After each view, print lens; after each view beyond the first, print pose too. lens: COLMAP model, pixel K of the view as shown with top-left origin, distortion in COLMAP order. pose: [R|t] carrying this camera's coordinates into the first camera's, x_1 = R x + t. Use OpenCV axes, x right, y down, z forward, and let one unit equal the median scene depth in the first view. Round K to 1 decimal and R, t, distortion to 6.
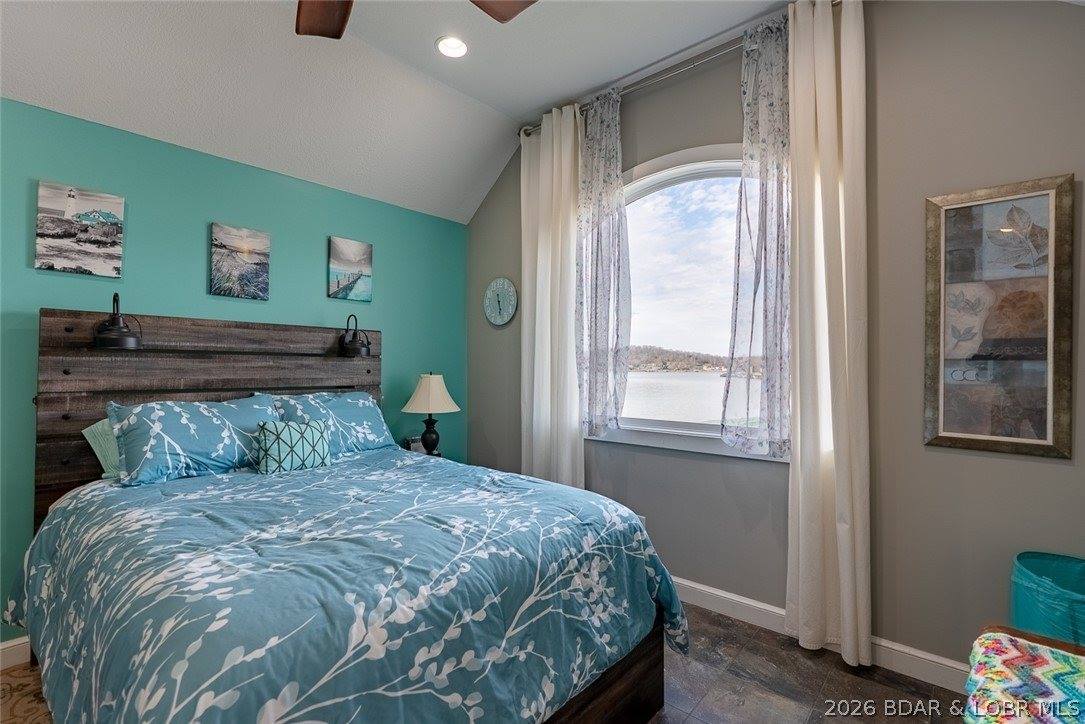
lens RADIAL K [[490.8, 0, 536.2], [0, 490.8, 360.9], [0, 0, 1]] dist [-0.002853, 0.000018]
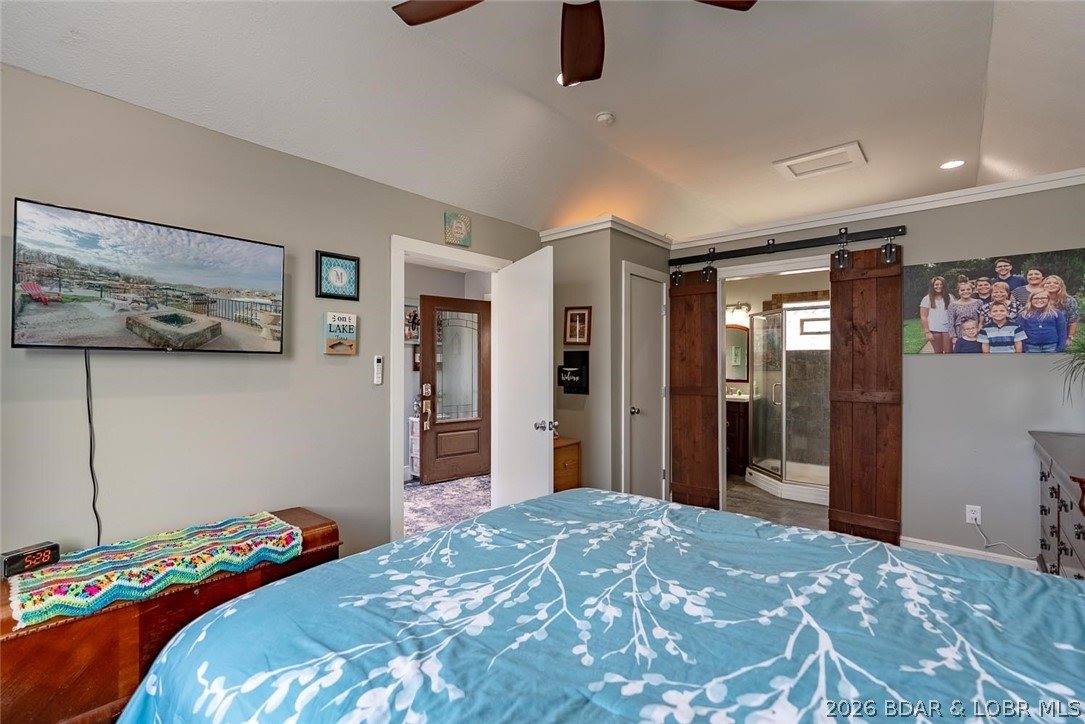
lens RADIAL K [[488.5, 0, 537.8], [0, 488.5, 361.1], [0, 0, 1]] dist [-0.004605, -0.000292]
pose [[-0.999758, -0.003740, -0.021692, -0.225673], [-0.003206, 0.999693, -0.024575, 0.017876], [0.021777, -0.024499, -0.999463, 1.810559]]
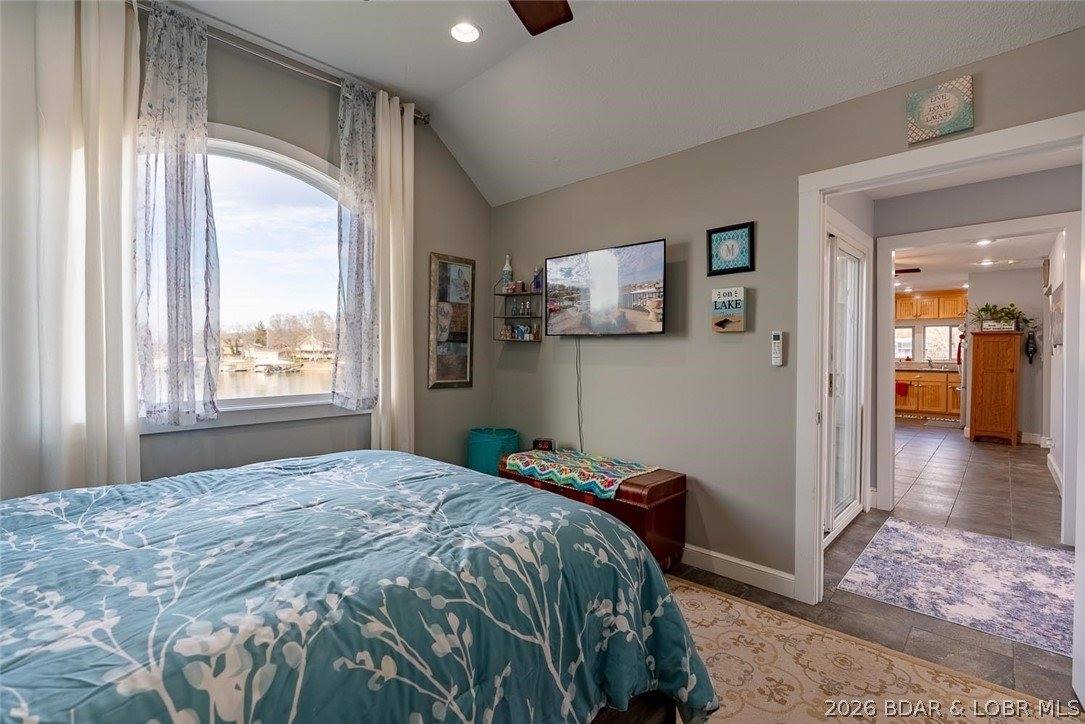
lens RADIAL K [[488.5, 0, 537.8], [0, 488.5, 361.1], [0, 0, 1]] dist [-0.004605, -0.000292]
pose [[0.041302, -0.023689, 0.998866, -1.225812], [-0.018247, 0.999534, 0.024459, 0.023555], [-0.998980, -0.019236, 0.040850, 0.643121]]
